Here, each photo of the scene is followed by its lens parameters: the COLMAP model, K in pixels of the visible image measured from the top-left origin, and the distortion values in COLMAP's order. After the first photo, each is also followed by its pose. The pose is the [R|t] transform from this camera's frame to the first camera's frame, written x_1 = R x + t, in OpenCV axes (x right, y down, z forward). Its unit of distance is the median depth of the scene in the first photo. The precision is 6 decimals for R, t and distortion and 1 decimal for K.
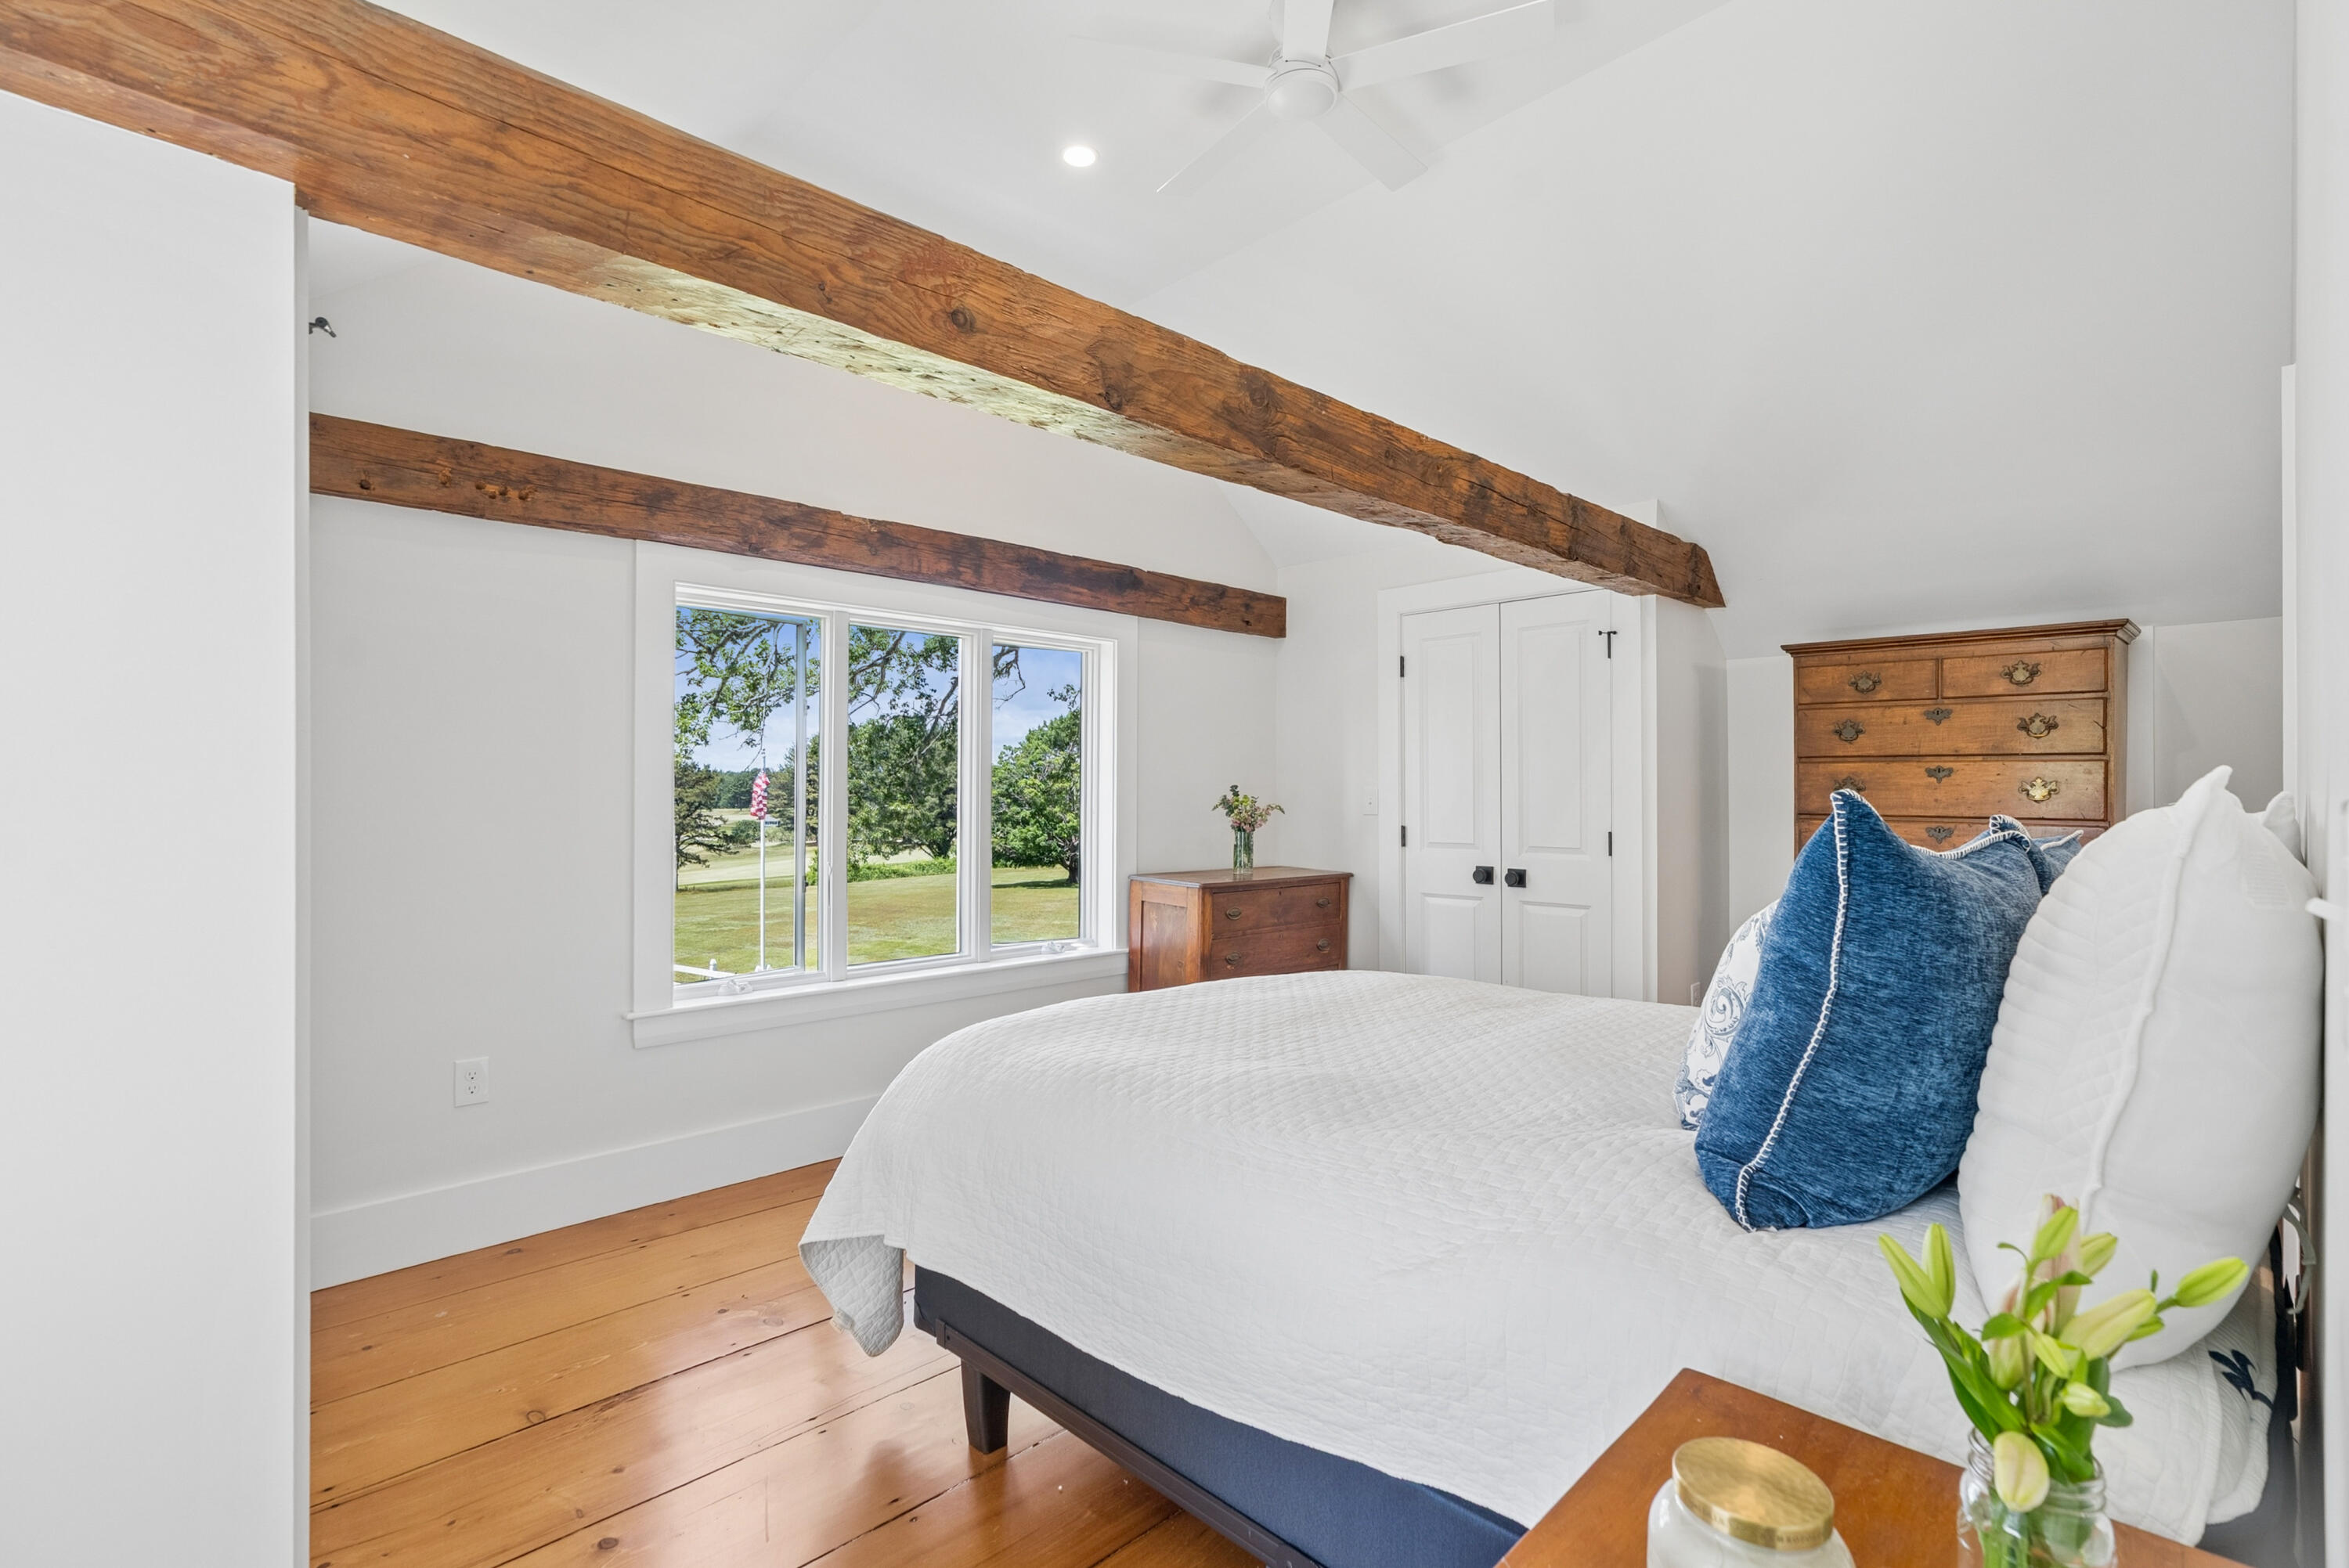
lens RADIAL K [[1079.9, 0, 1174.9], [0, 1079.9, 778.3], [0, 0, 1]] dist [-0.009396, -0.000538]
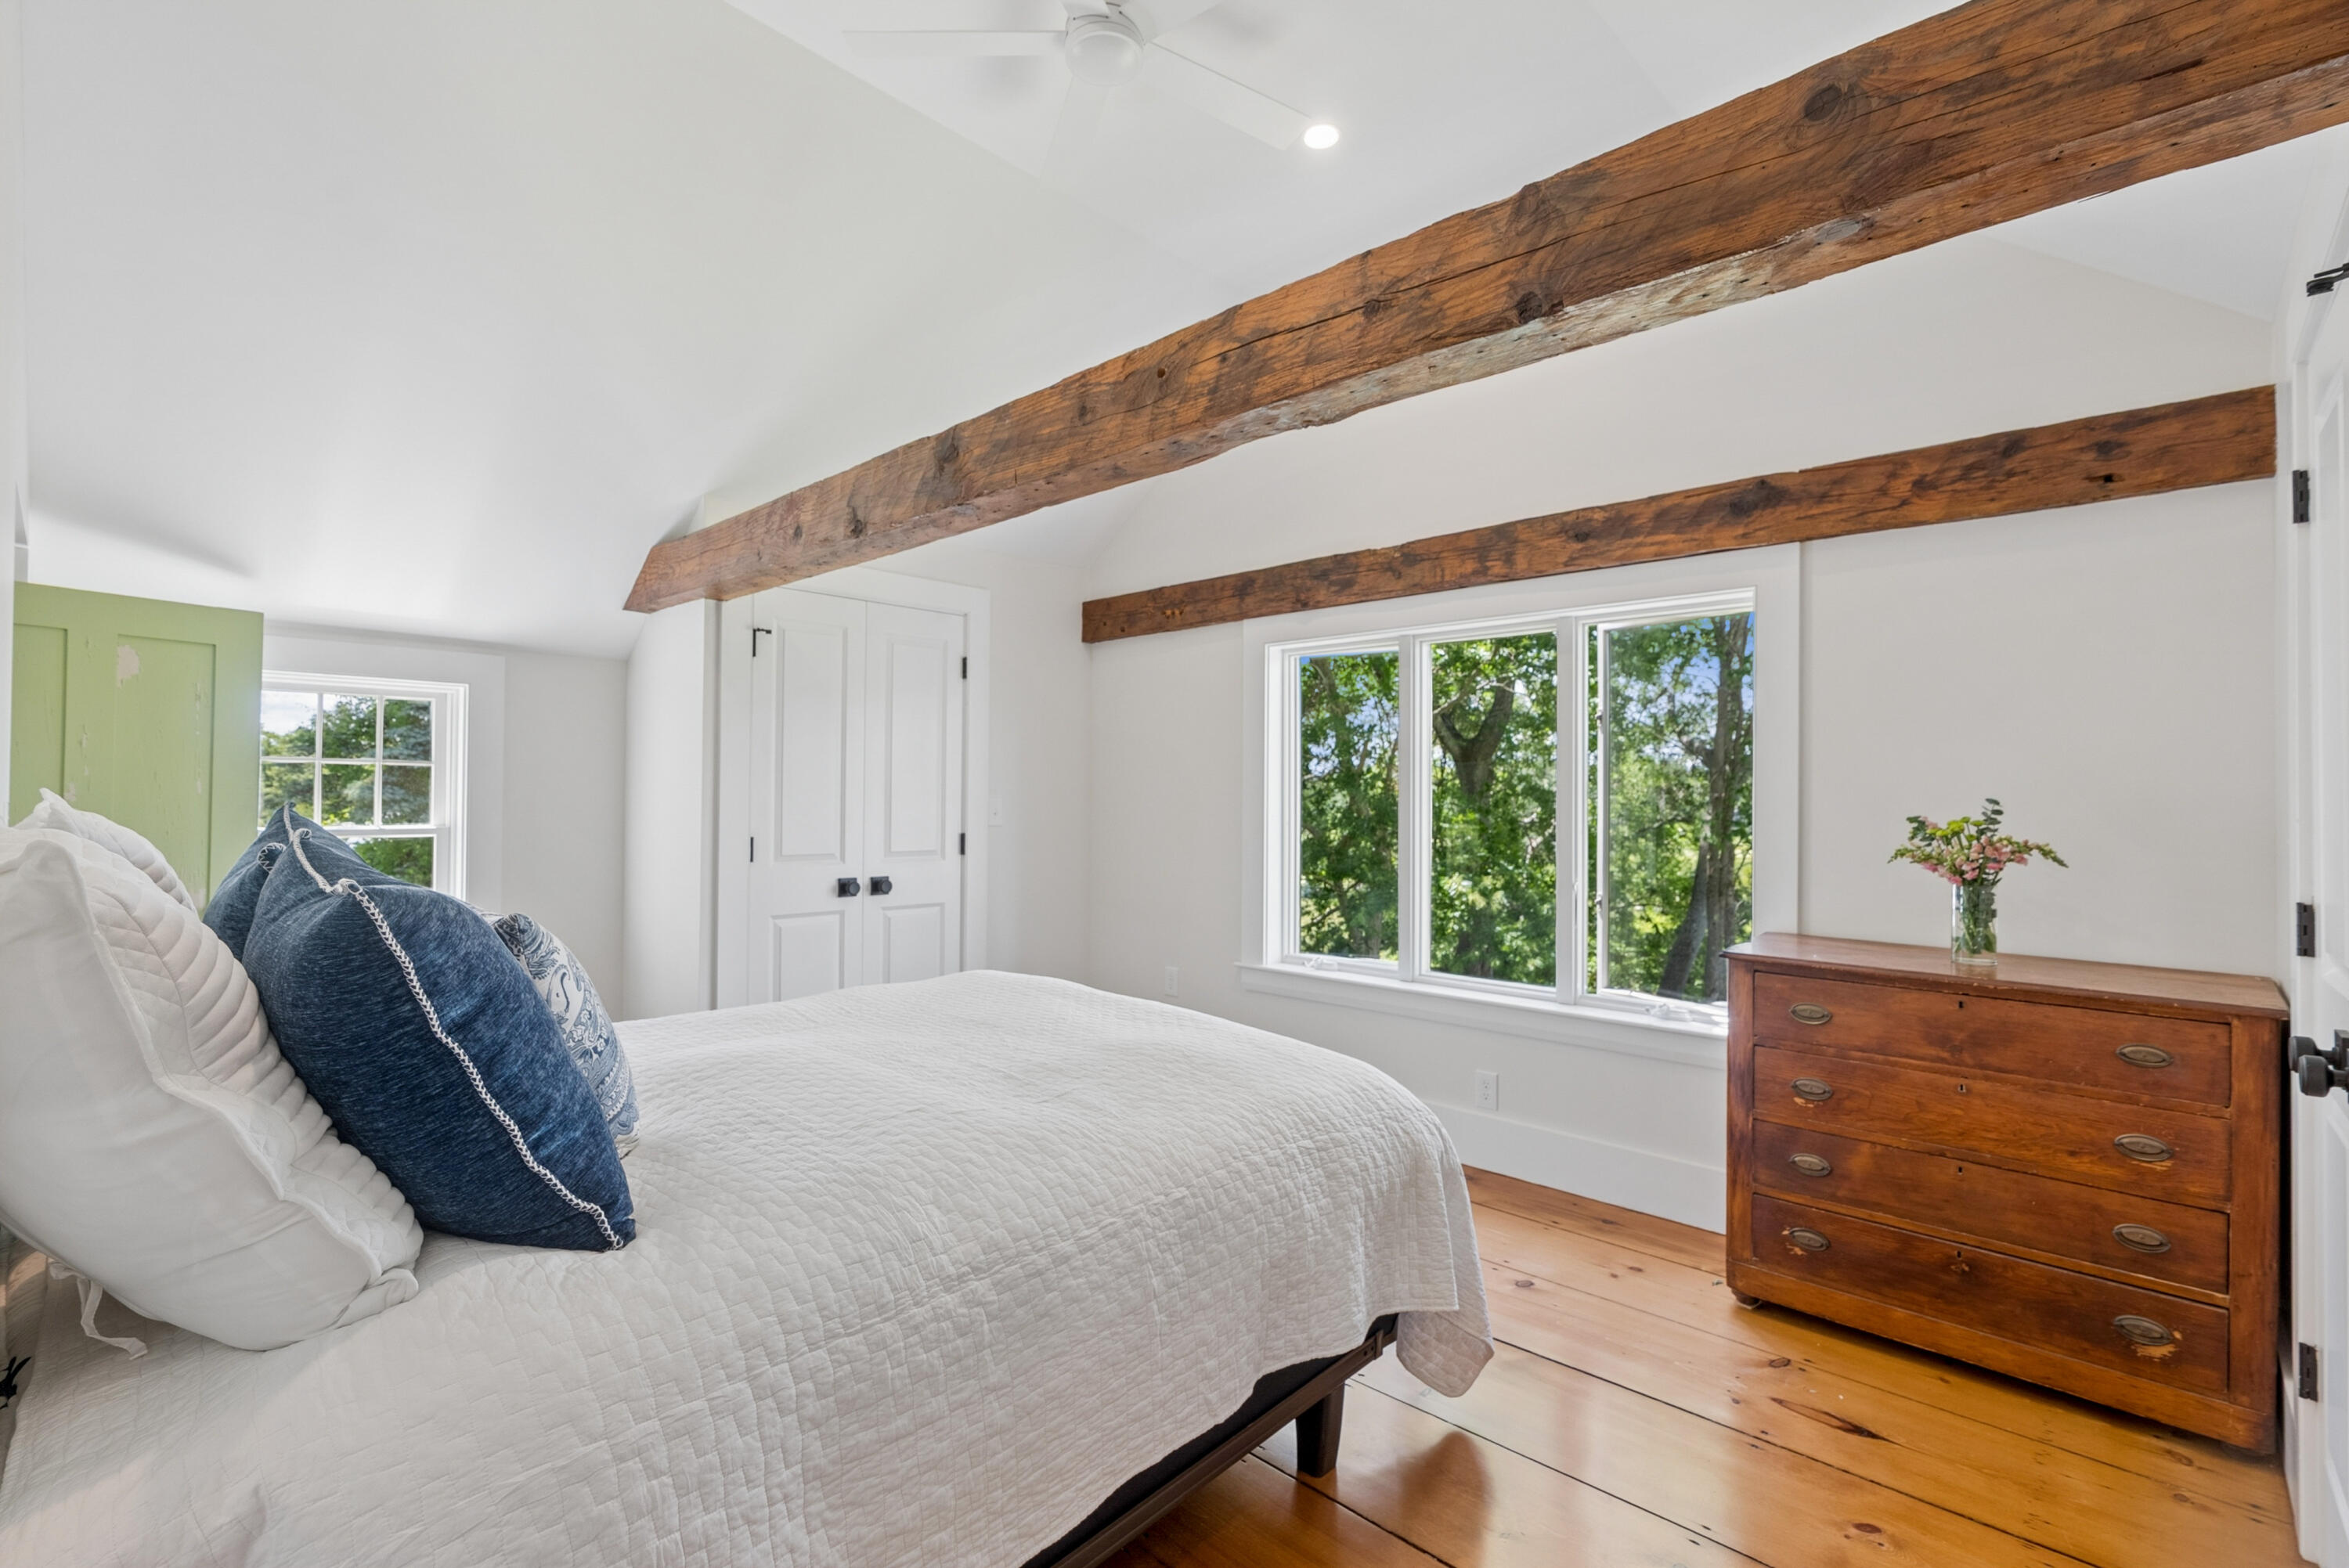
lens RADIAL K [[1067.0, 0, 1168.8], [0, 1067.0, 787.4], [0, 0, 1]] dist [-0.004211, 0.001576]
pose [[0.027163, -0.010015, -0.999581, 0.741126], [-0.000931, 0.999949, -0.010044, 0.007516], [0.999631, 0.001203, 0.027152, 0.736604]]
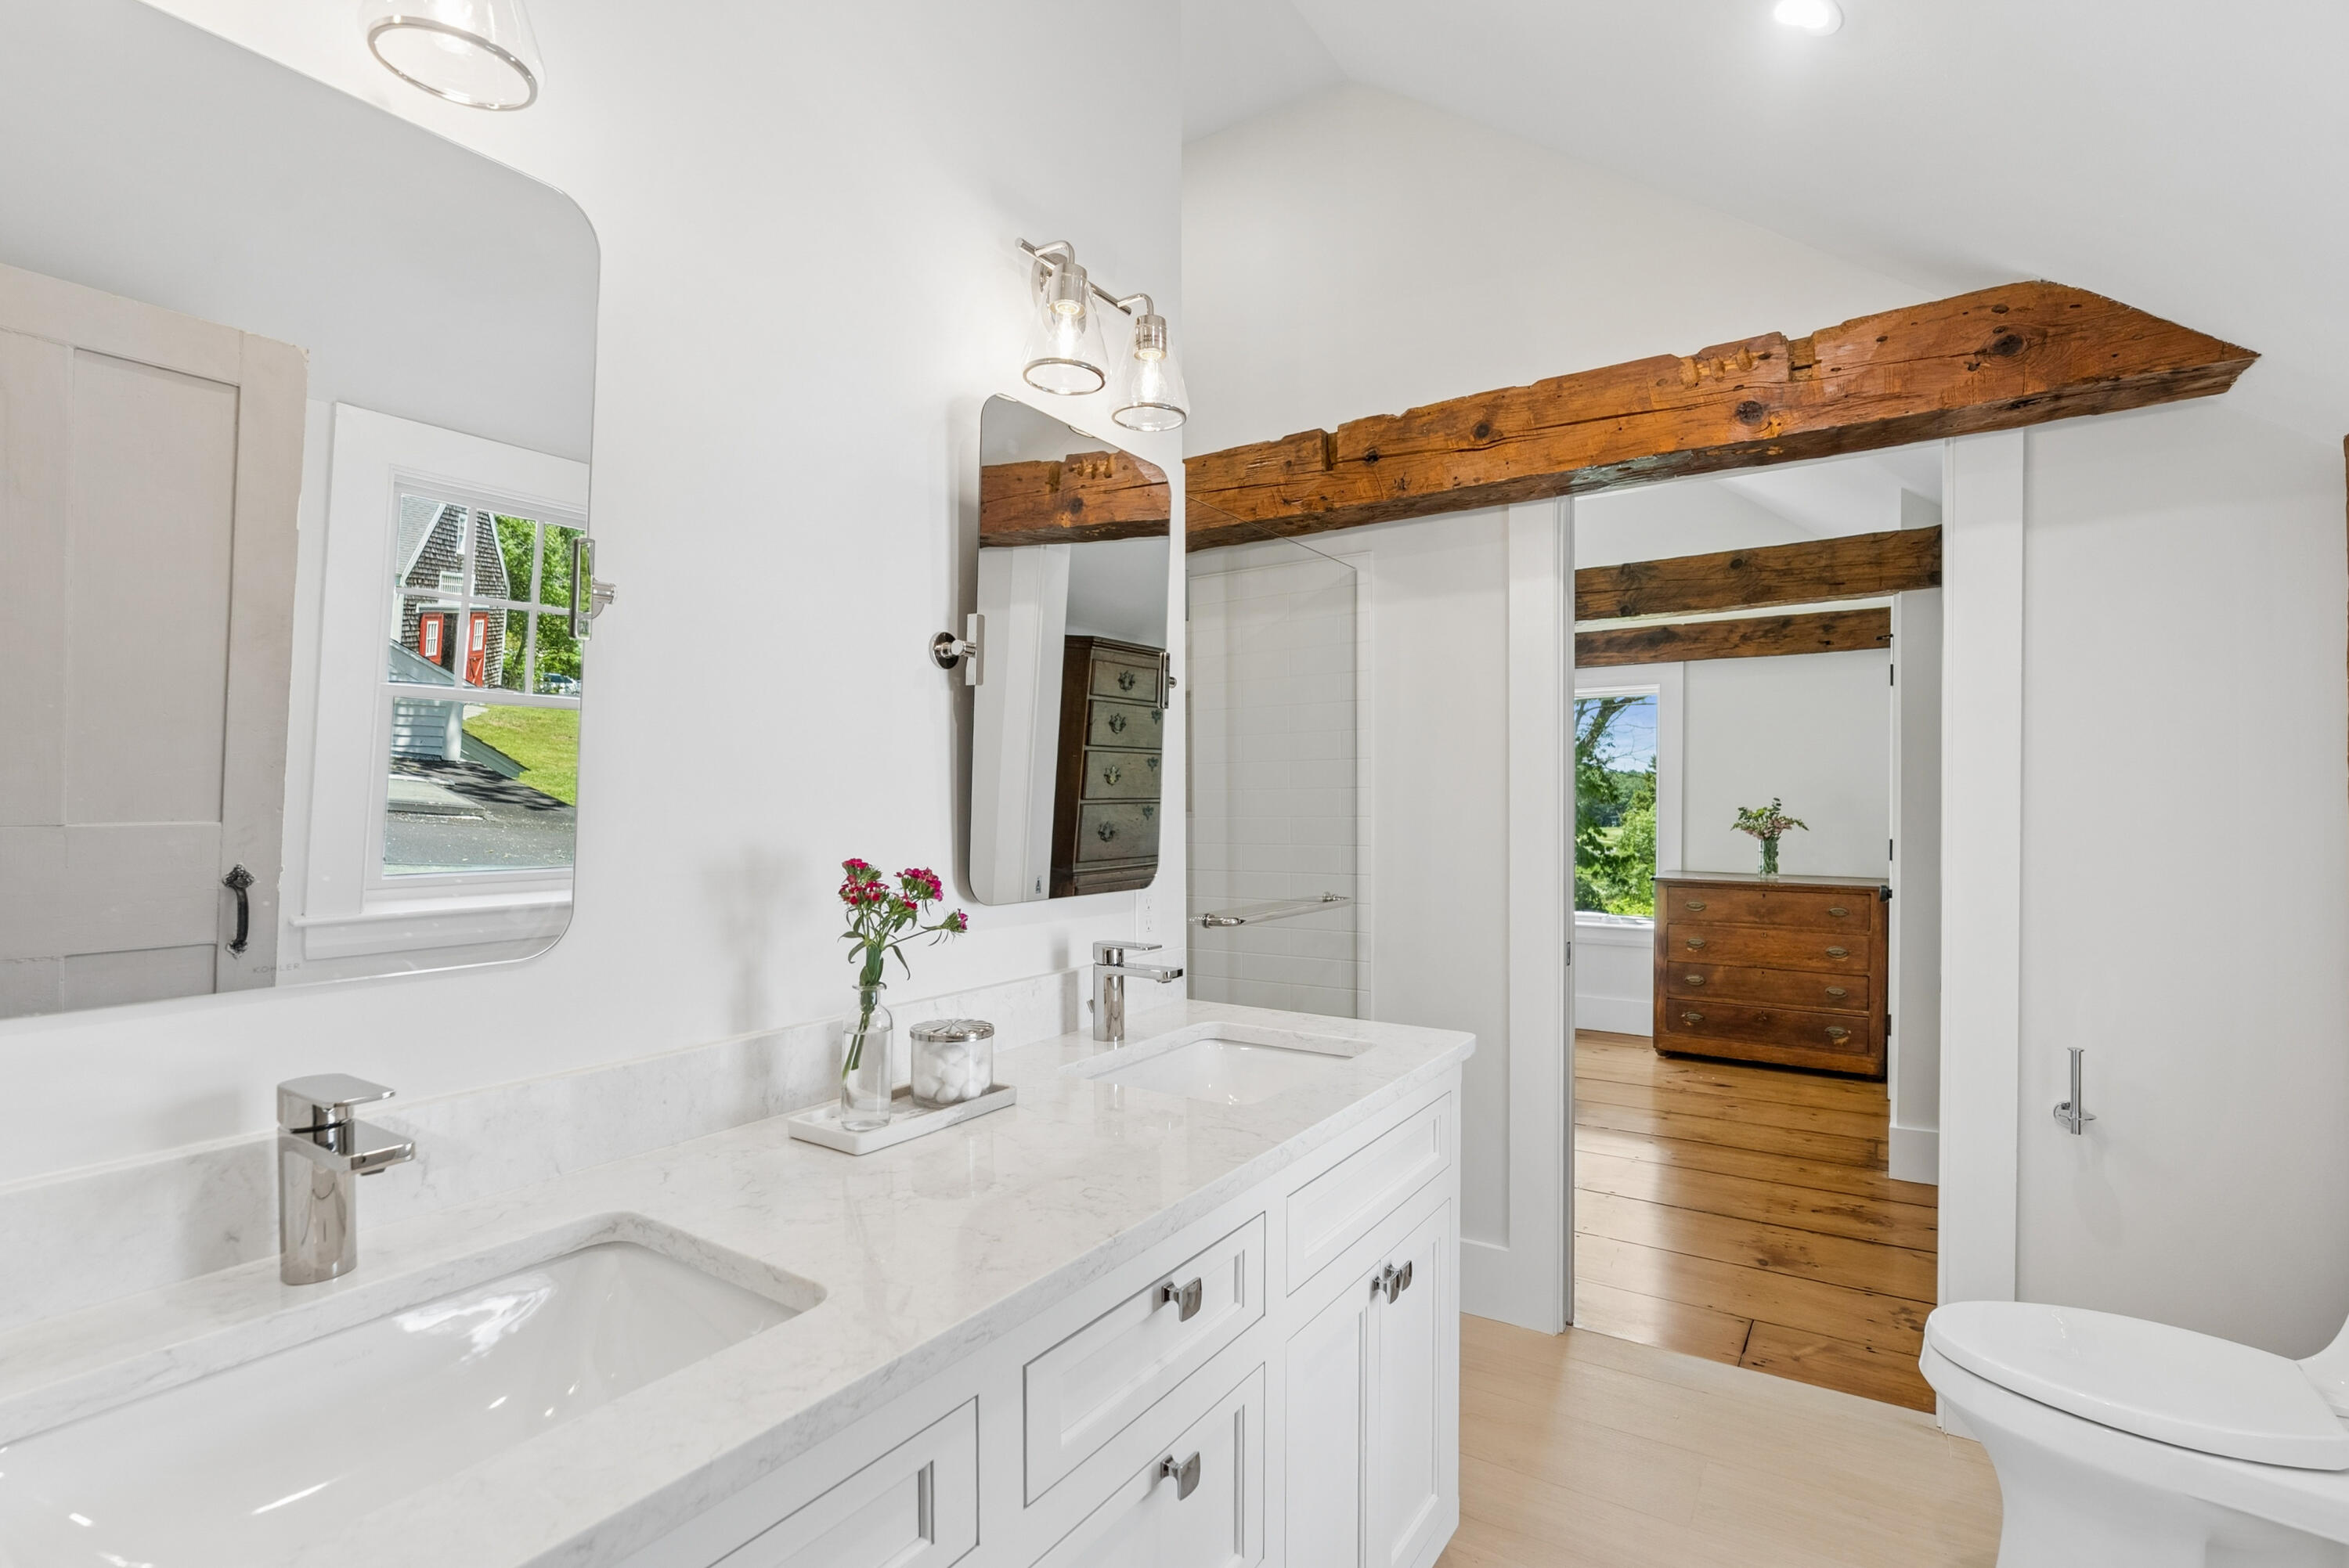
lens RADIAL K [[1088.6, 0, 1178.0], [0, 1088.6, 823.3], [0, 0, 1]] dist [-0.002546, -0.000045]
pose [[0.199146, 0.018284, -0.979799, 1.313447], [0.010271, 0.999732, 0.020743, 0.002682], [0.979916, -0.014194, 0.198905, 0.230831]]
